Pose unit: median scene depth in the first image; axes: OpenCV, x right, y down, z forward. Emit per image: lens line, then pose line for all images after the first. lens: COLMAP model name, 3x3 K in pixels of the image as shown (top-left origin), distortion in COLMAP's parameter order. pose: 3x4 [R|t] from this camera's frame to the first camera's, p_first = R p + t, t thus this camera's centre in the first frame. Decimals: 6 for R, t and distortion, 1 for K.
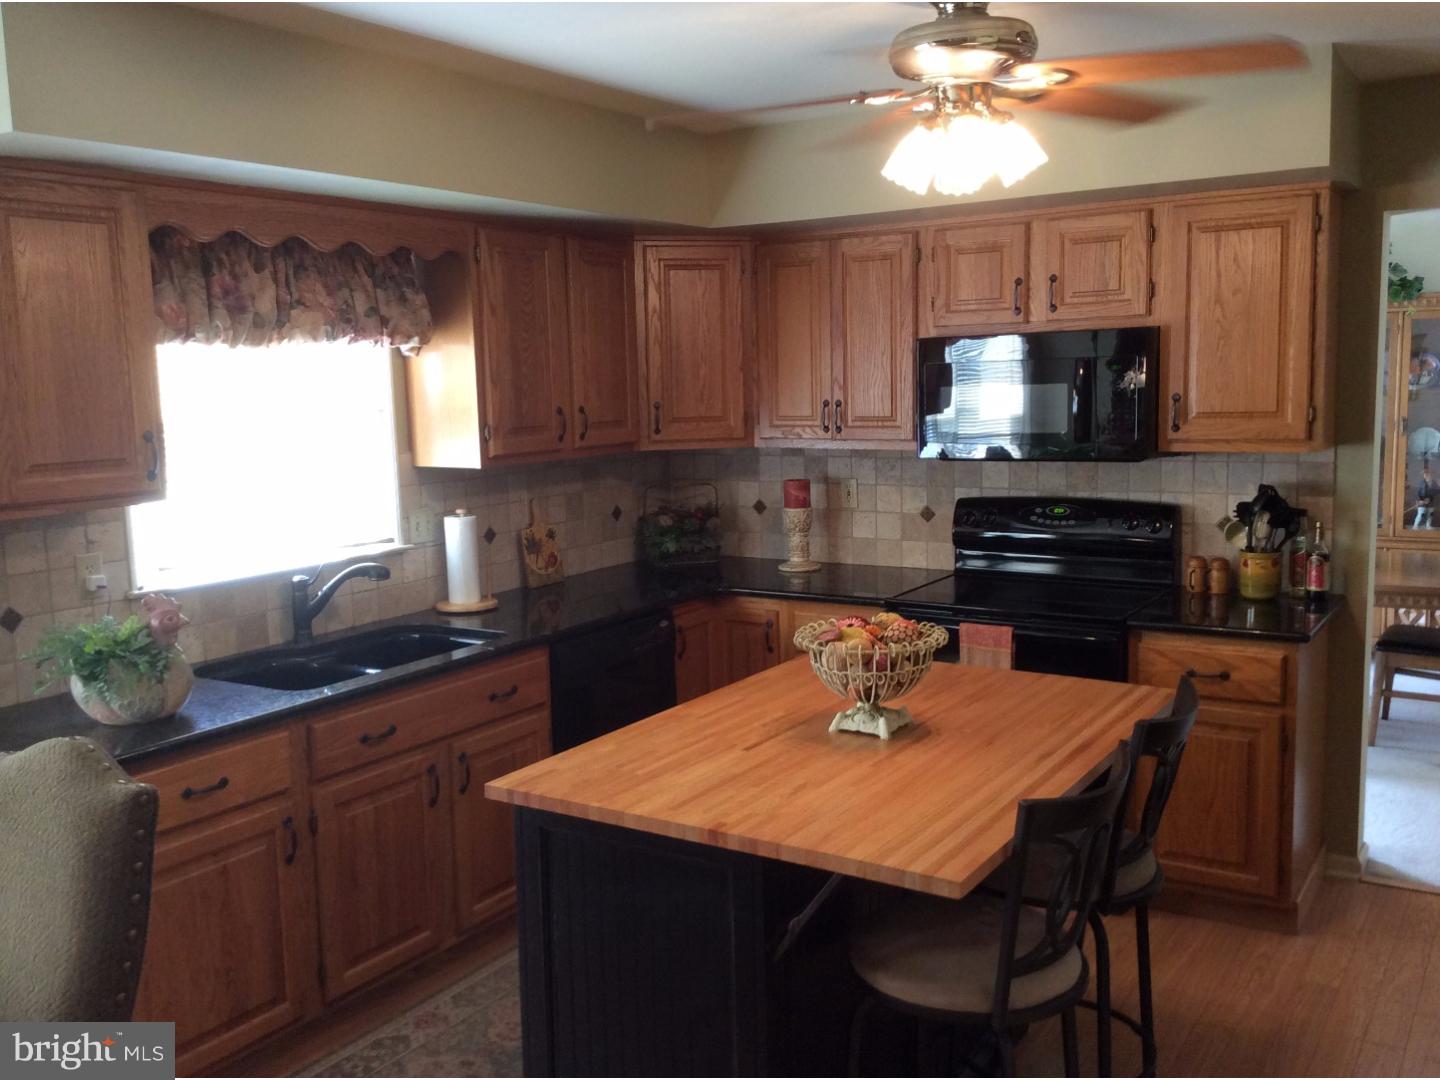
lens RADIAL K [[1329.8, 0, 716.3], [0, 1329.8, 543.1], [0, 0, 1]] dist [0.124298, -0.259804]
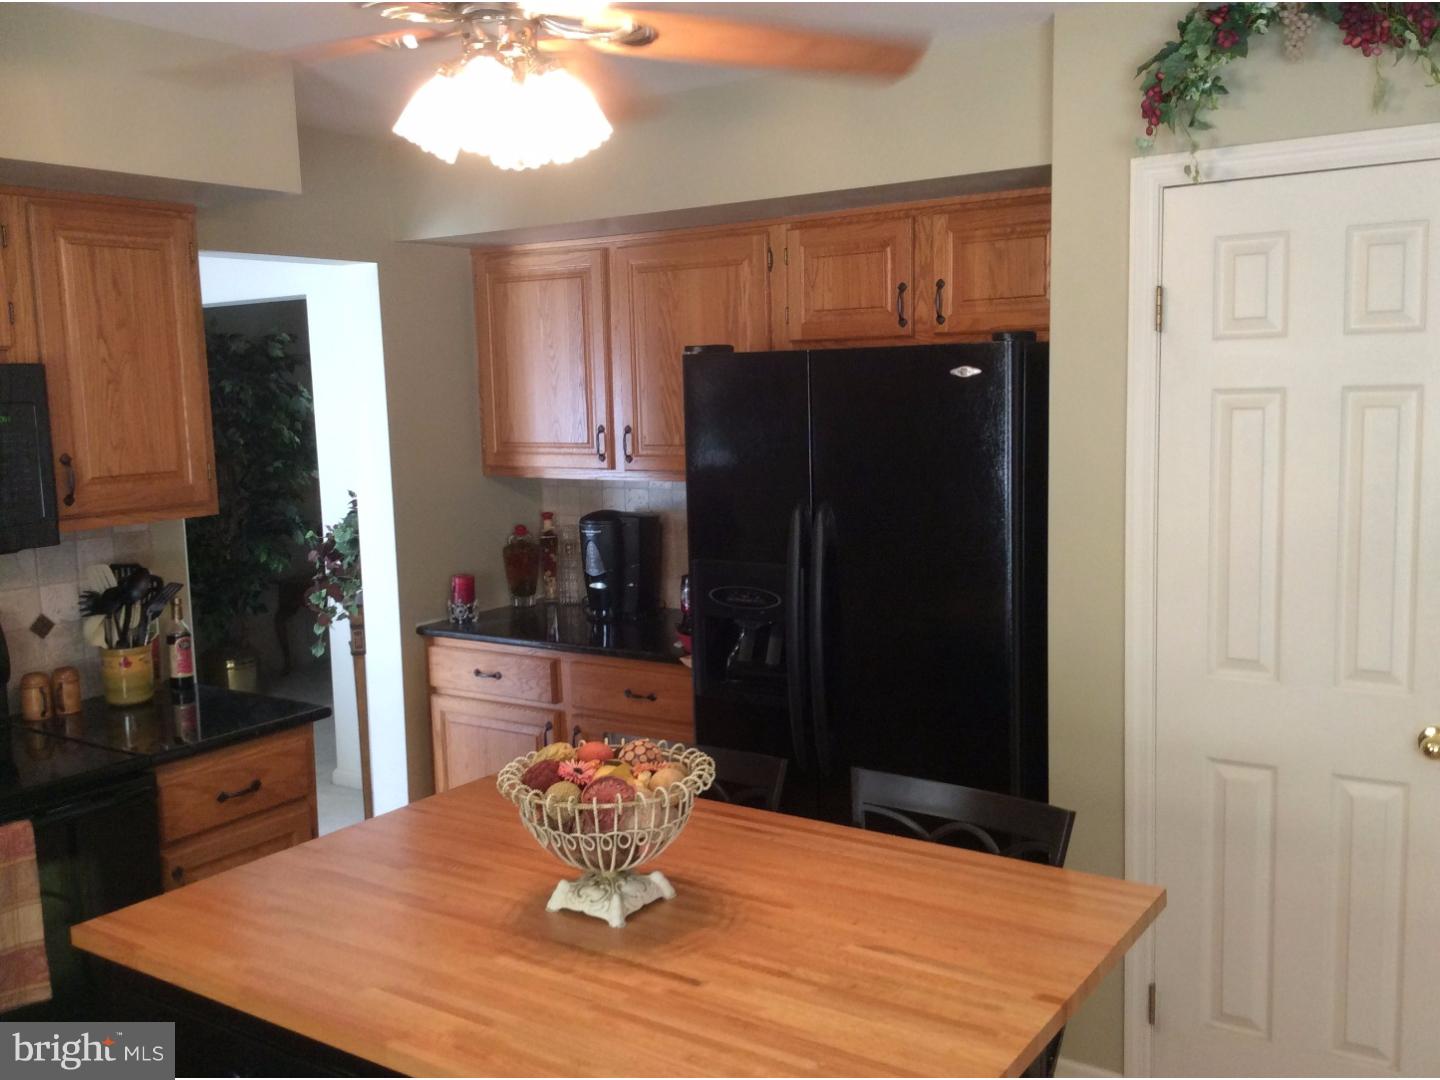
lens RADIAL K [[1329.8, 0, 716.3], [0, 1329.8, 543.1], [0, 0, 1]] dist [0.124298, -0.259804]
pose [[0.015547, -0.093023, 0.995543, -0.419675], [0.155886, 0.983714, 0.089483, -0.076608], [-0.987653, 0.153800, 0.029795, 0.654931]]
